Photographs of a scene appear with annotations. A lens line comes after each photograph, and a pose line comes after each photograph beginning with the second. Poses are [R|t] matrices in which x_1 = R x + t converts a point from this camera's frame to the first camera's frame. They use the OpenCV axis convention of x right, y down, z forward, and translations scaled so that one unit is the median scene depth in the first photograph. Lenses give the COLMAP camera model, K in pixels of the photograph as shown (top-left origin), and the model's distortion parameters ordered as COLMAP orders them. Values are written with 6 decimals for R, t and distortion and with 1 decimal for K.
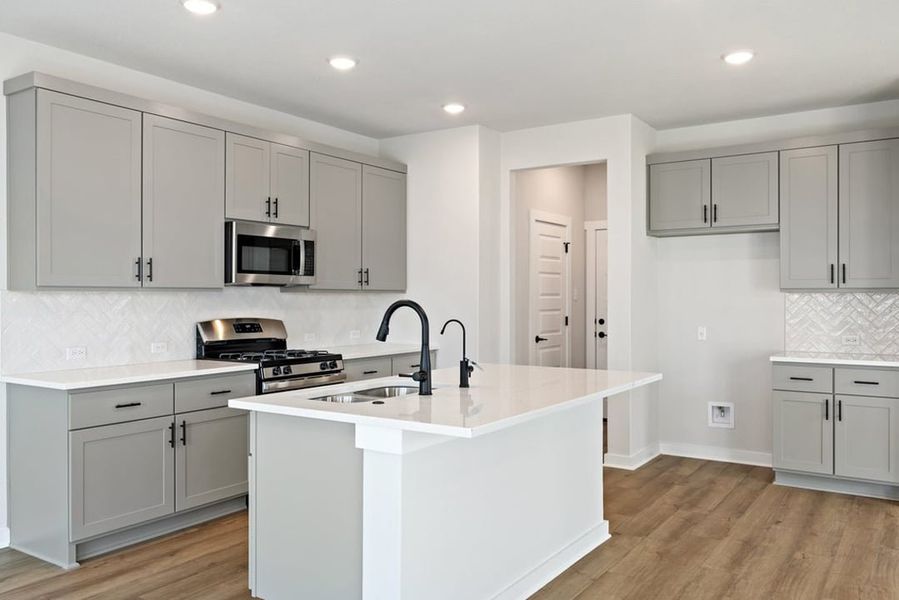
lens RADIAL K [[709.4, 0, 440.0], [0, 709.4, 303.7], [0, 0, 1]] dist [0.003909, -0.014601]
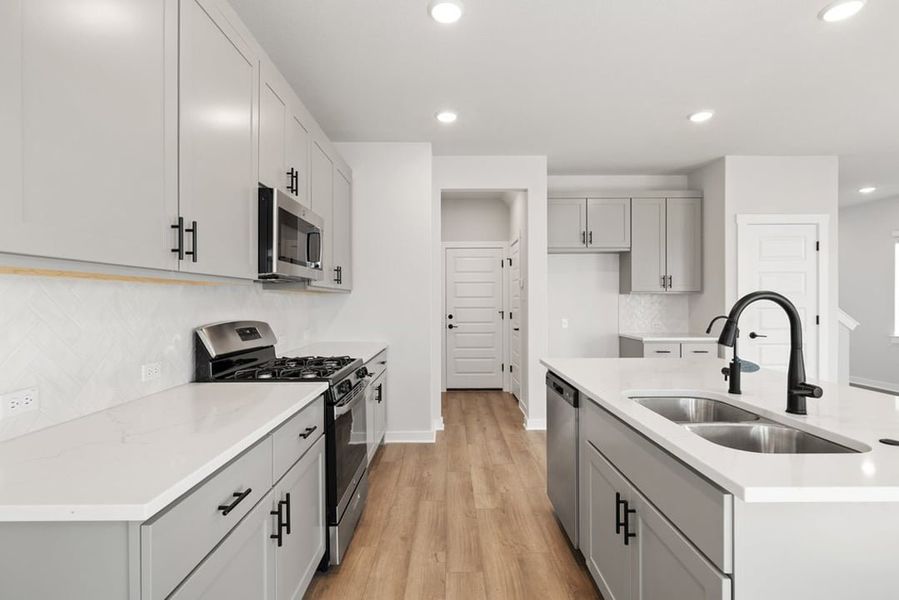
lens RADIAL K [[433.8, 0, 448.6], [0, 433.8, 300.1], [0, 0, 1]] dist [-0.005719, 0.000270]
pose [[0.826040, 0.000323, 0.563611, -0.378204], [0.006476, 0.999928, -0.010064, 0.003940], [-0.563574, 0.011963, 0.825979, 0.513404]]
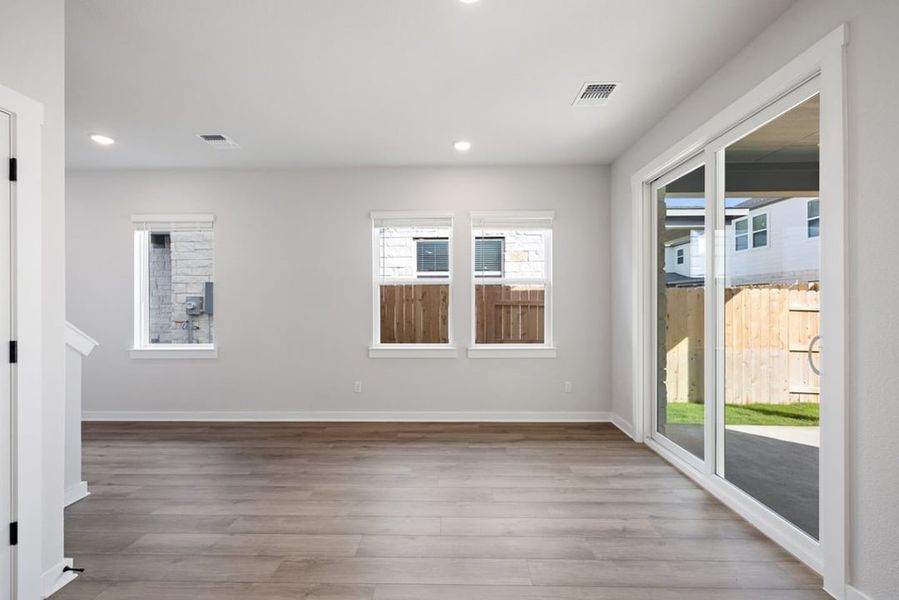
lens RADIAL K [[380.2, 0, 450.6], [0, 380.2, 306.2], [0, 0, 1]] dist [-0.001552, 0.000148]
pose [[-0.546325, -0.004551, 0.837561, 0.293834], [0.009511, 0.999887, 0.011637, 0.002646], [-0.837520, 0.014323, -0.546220, 0.689117]]
